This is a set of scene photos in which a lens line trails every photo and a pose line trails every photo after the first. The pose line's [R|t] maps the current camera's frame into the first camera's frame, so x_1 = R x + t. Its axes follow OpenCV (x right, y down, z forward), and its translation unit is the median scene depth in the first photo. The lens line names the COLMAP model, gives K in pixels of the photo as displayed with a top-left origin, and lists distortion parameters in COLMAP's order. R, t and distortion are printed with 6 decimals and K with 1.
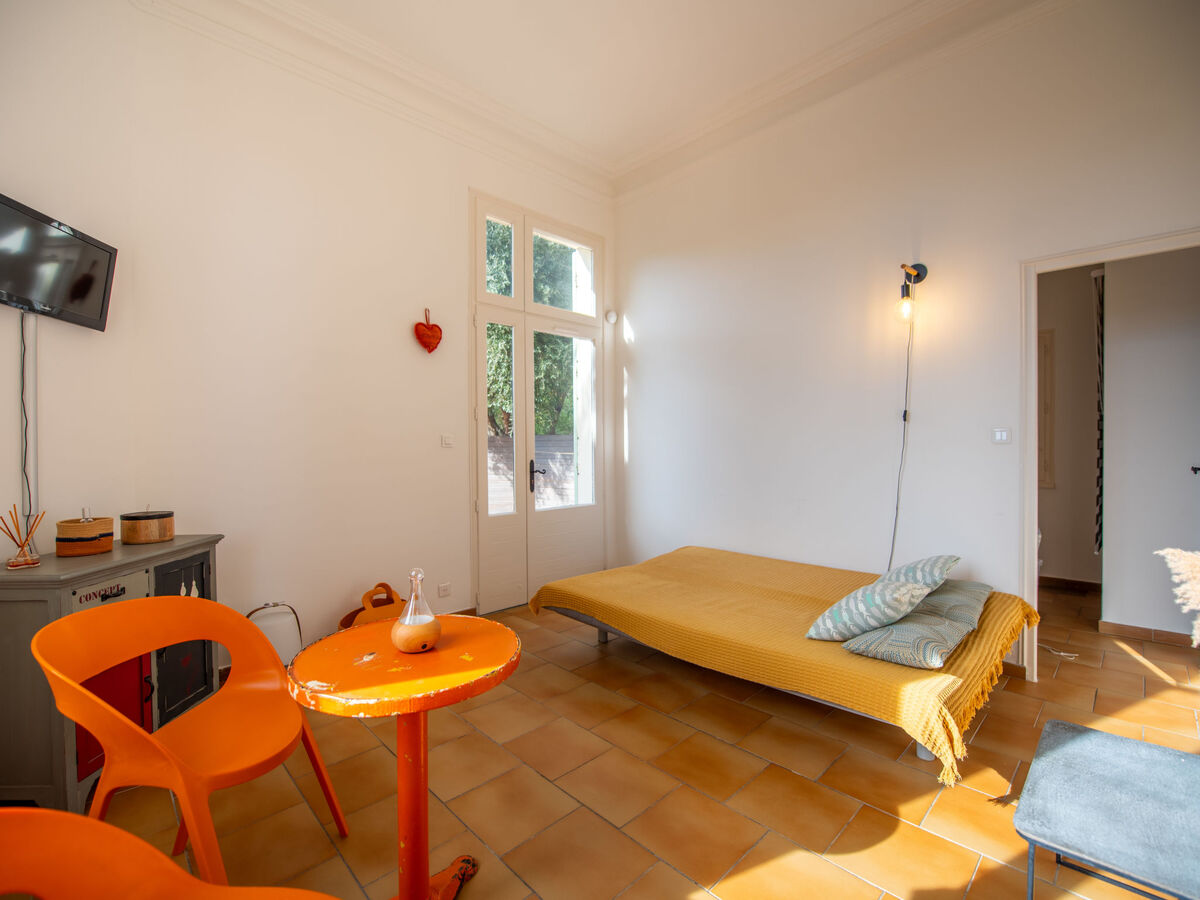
lens RADIAL K [[535.1, 0, 598.3], [0, 535.1, 451.3], [0, 0, 1]] dist [-0.013318, -0.003541]
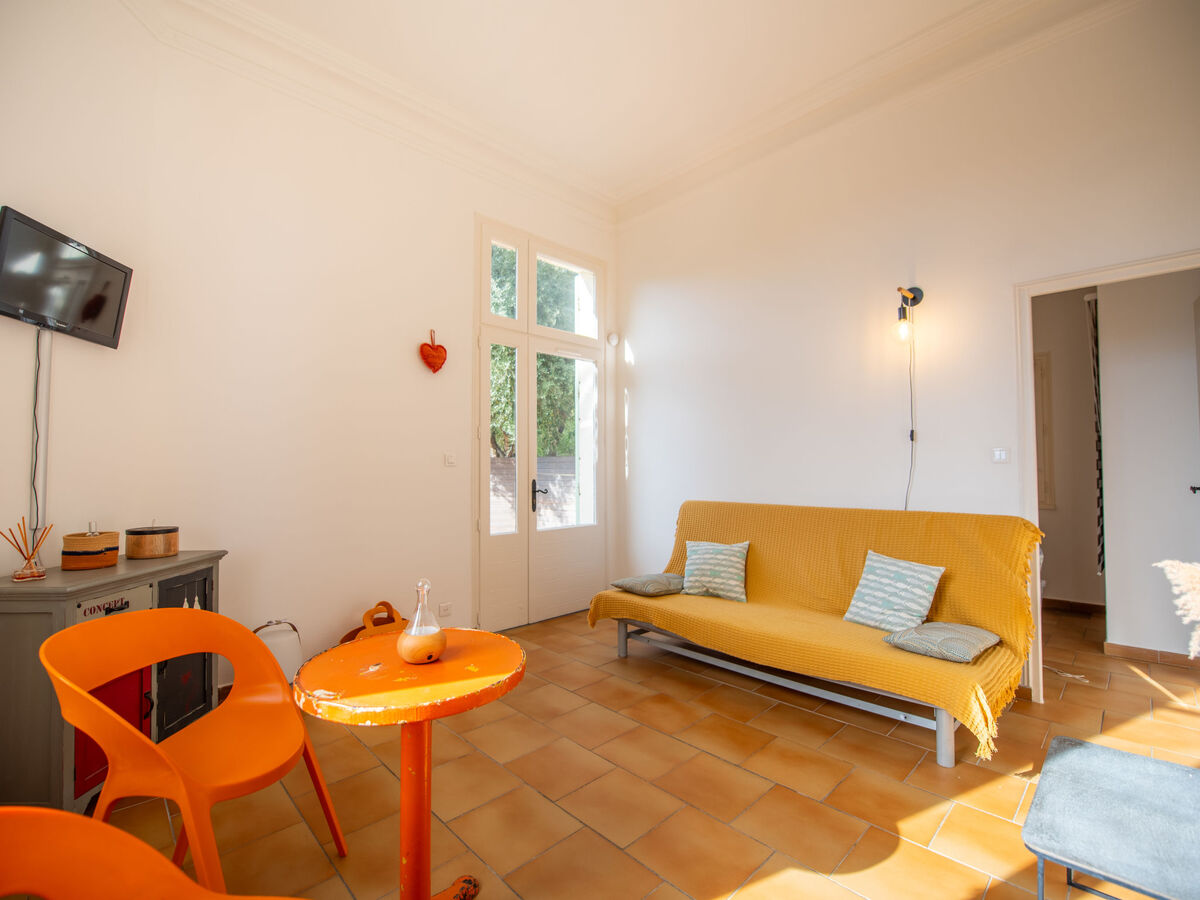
lens RADIAL K [[535.1, 0, 598.3], [0, 535.1, 451.3], [0, 0, 1]] dist [-0.013318, -0.003541]
pose [[0.999995, 0.003275, -0.000299, -0.006321], [-0.003285, 0.999047, -0.043523, 0.012894], [0.000156, 0.043524, 0.999052, -0.011406]]
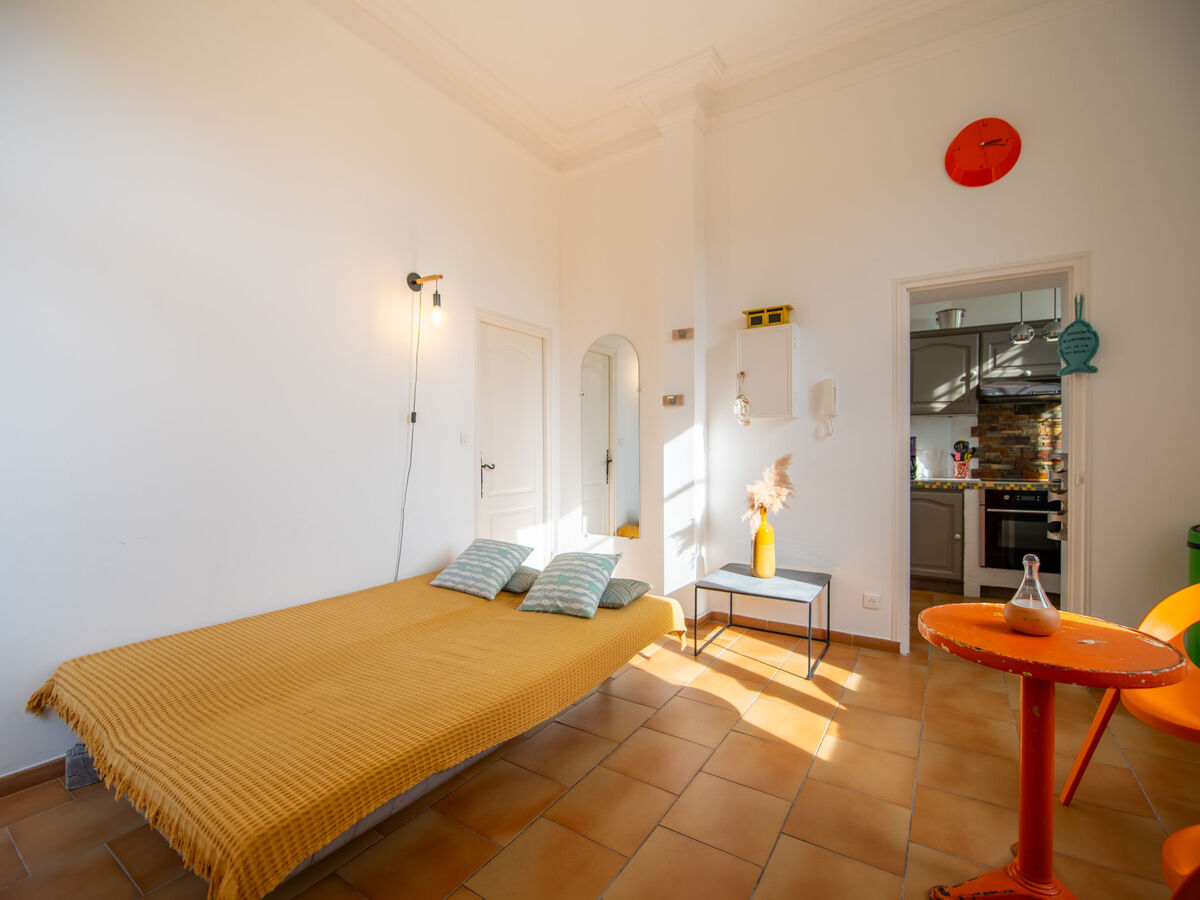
lens RADIAL K [[535.1, 0, 598.3], [0, 535.1, 451.3], [0, 0, 1]] dist [-0.013318, -0.003541]
pose [[-0.219092, 0.001687, 0.975703, -0.717674], [0.013100, 0.999913, 0.001213, 0.002233], [-0.975616, 0.013048, -0.219095, 1.262732]]
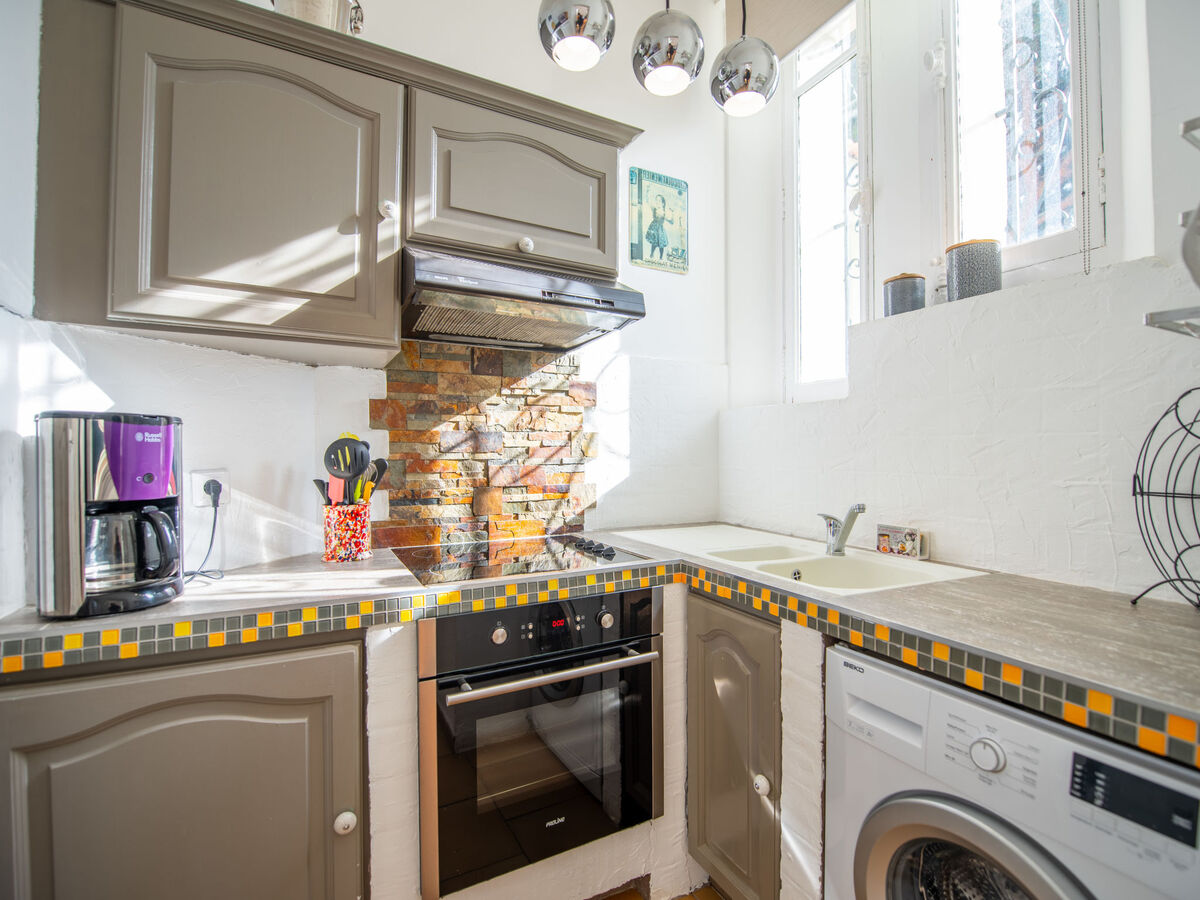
lens RADIAL K [[560.2, 0, 597.8], [0, 560.2, 452.5], [0, 0, 1]] dist [-0.017812, -0.000368]
pose [[-0.957517, 0.007138, 0.288287, 0.557810], [0.010329, 0.999901, 0.009552, -0.004942], [-0.288191, 0.012124, -0.957496, -0.065007]]
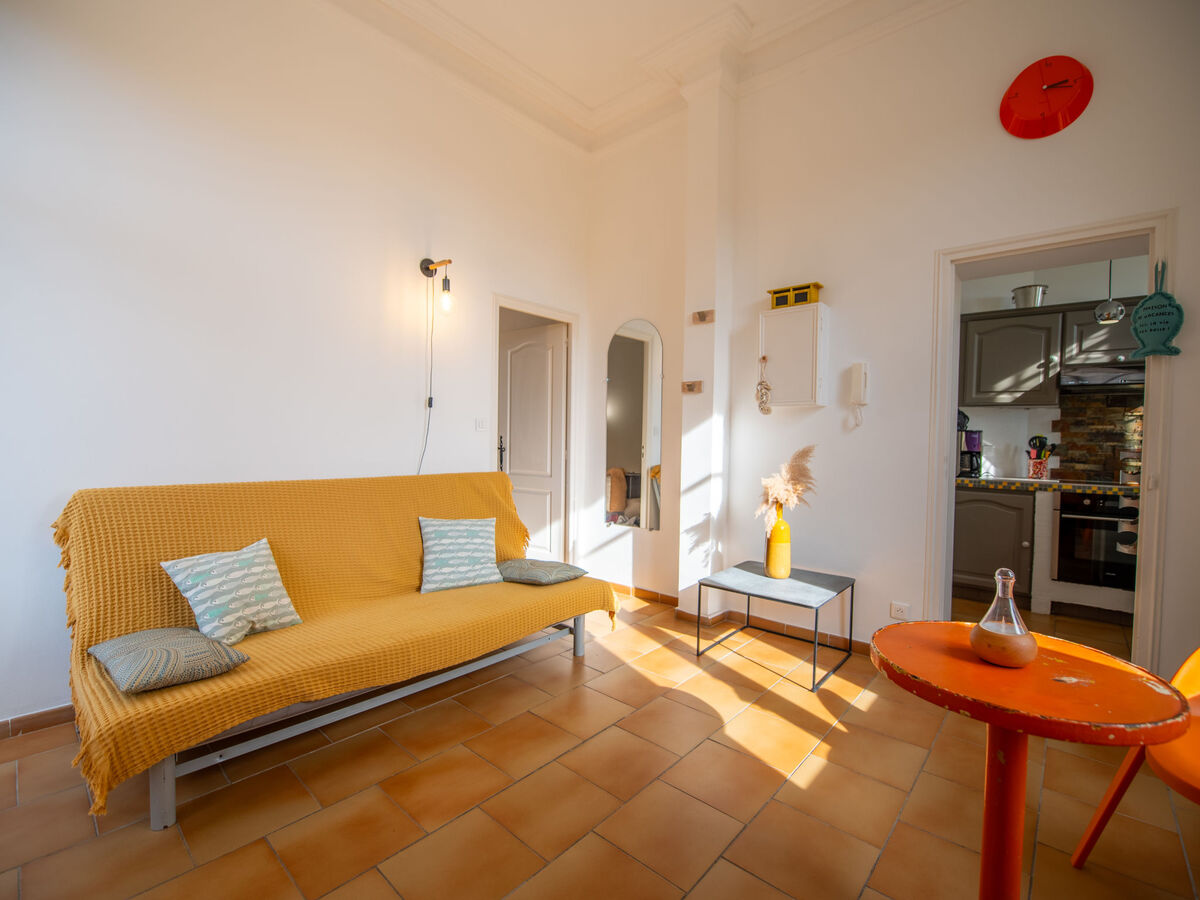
lens RADIAL K [[535.1, 0, 598.3], [0, 535.1, 451.3], [0, 0, 1]] dist [-0.013318, -0.003541]
pose [[-0.075354, -0.019810, 0.996960, -0.701846], [-0.007061, 0.999788, 0.019332, 0.010310], [-0.997132, -0.005582, -0.075478, 1.059414]]
